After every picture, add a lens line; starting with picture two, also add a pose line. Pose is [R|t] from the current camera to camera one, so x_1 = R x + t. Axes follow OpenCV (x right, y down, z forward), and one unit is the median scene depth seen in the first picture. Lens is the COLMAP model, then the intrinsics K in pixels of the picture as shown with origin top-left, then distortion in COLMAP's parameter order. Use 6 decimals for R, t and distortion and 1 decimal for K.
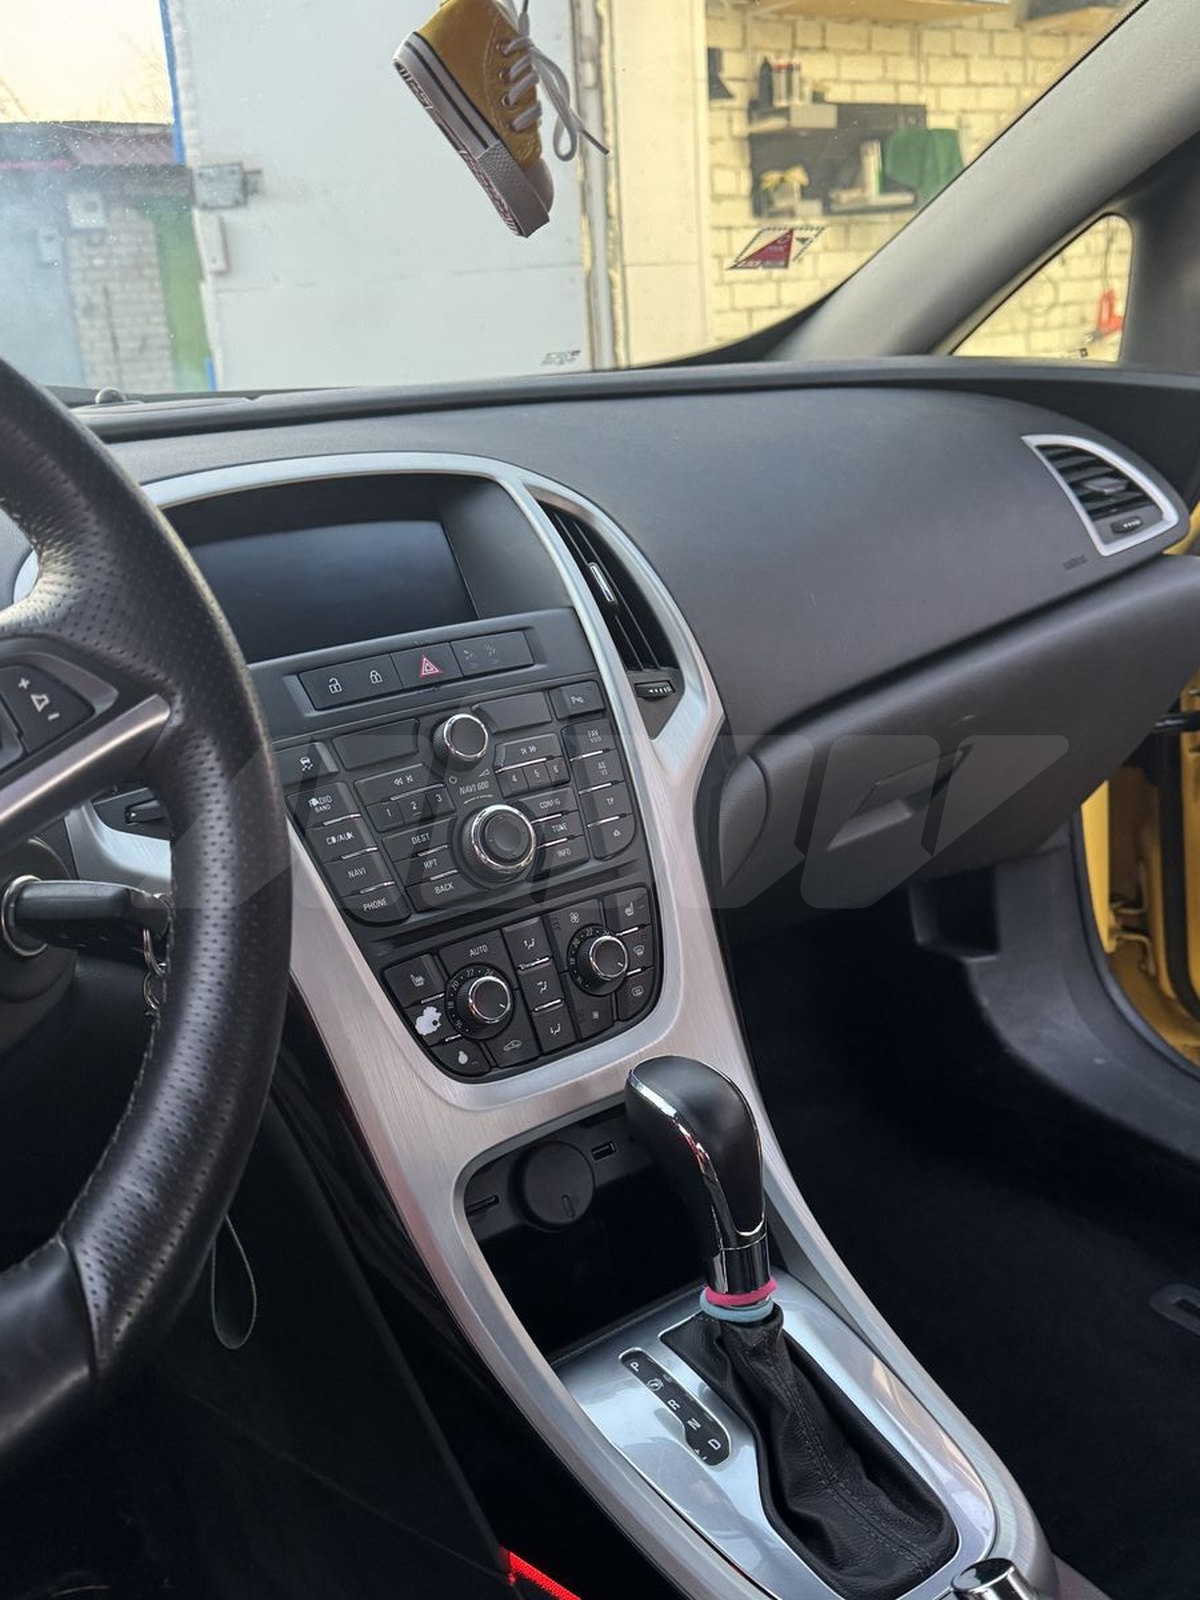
lens RADIAL K [[1554.6, 0, 599.0], [0, 1554.6, 800.7], [0, 0, 1]] dist [0.072389, 0.000000]
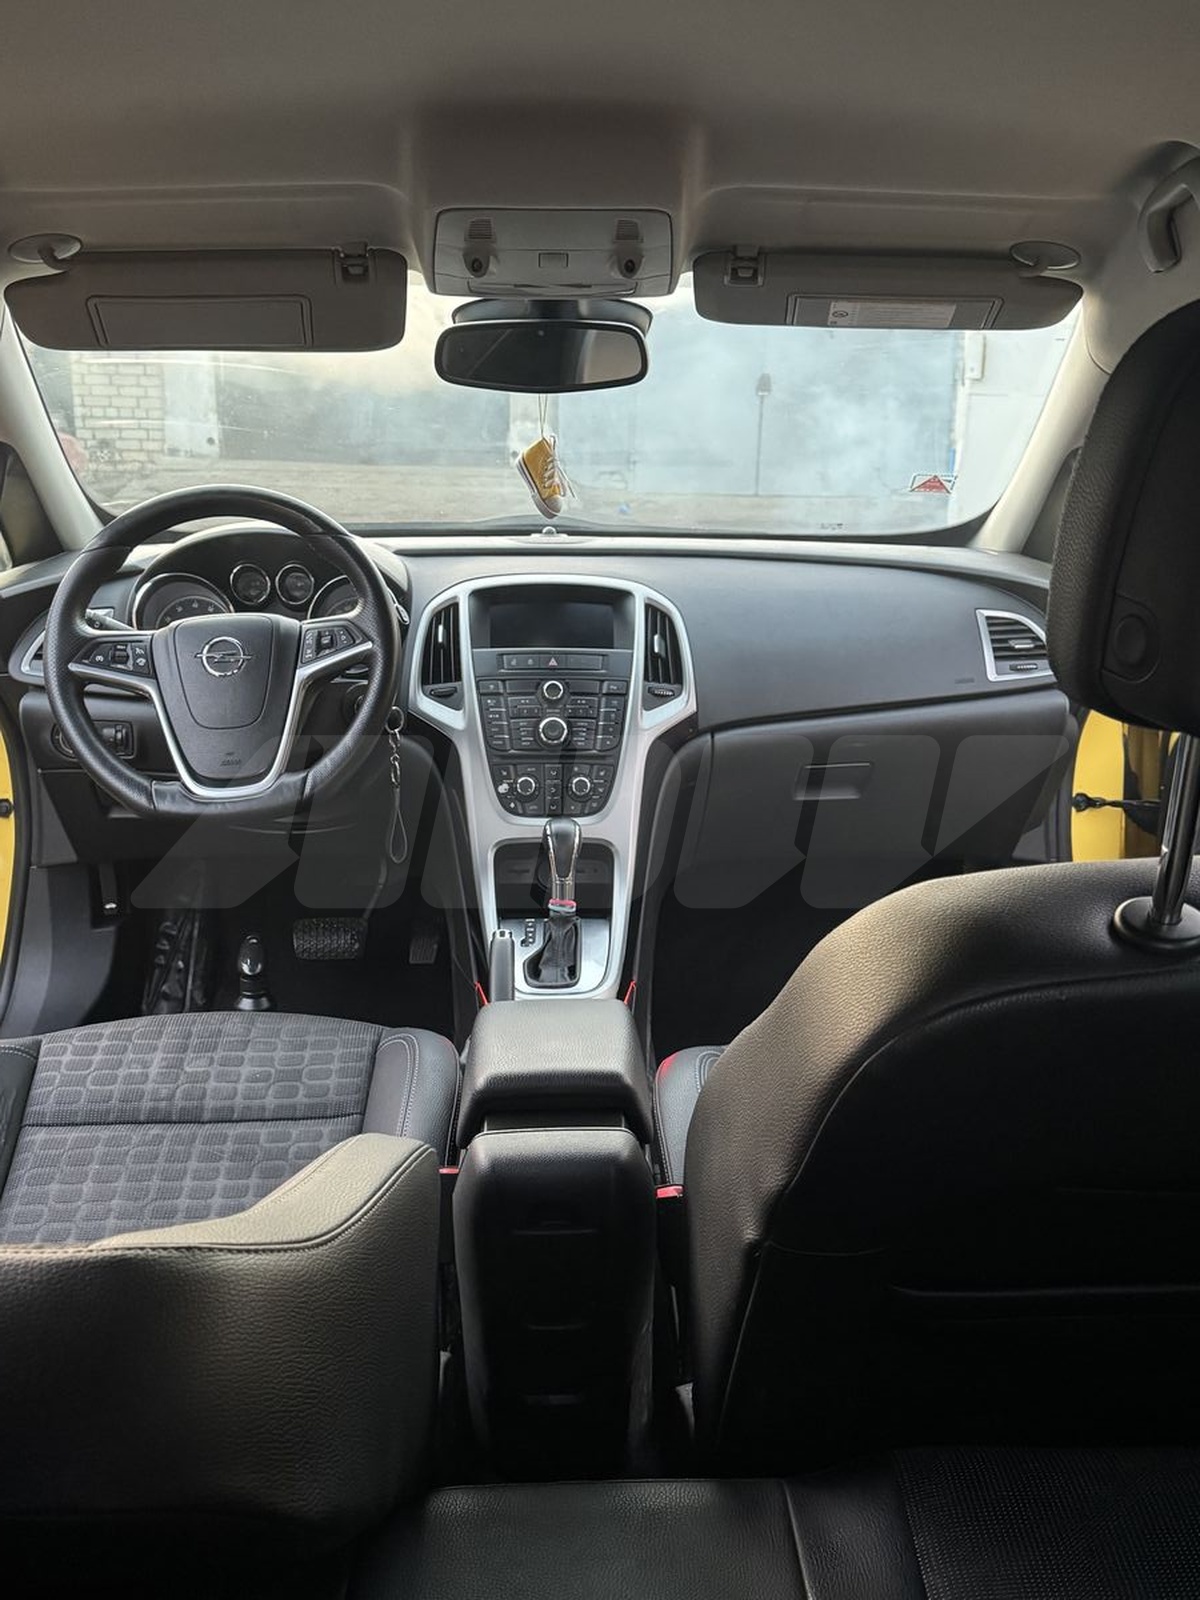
lens RADIAL K [[1554.6, 0, 599.3], [0, 1554.6, 799.6], [0, 0, 1]] dist [0.072389, 0.000000]
pose [[0.847845, 0.209760, -0.486991, 1.239182], [-0.224128, 0.974117, 0.029375, 0.041266], [0.480548, 0.084242, 0.872913, -1.164500]]
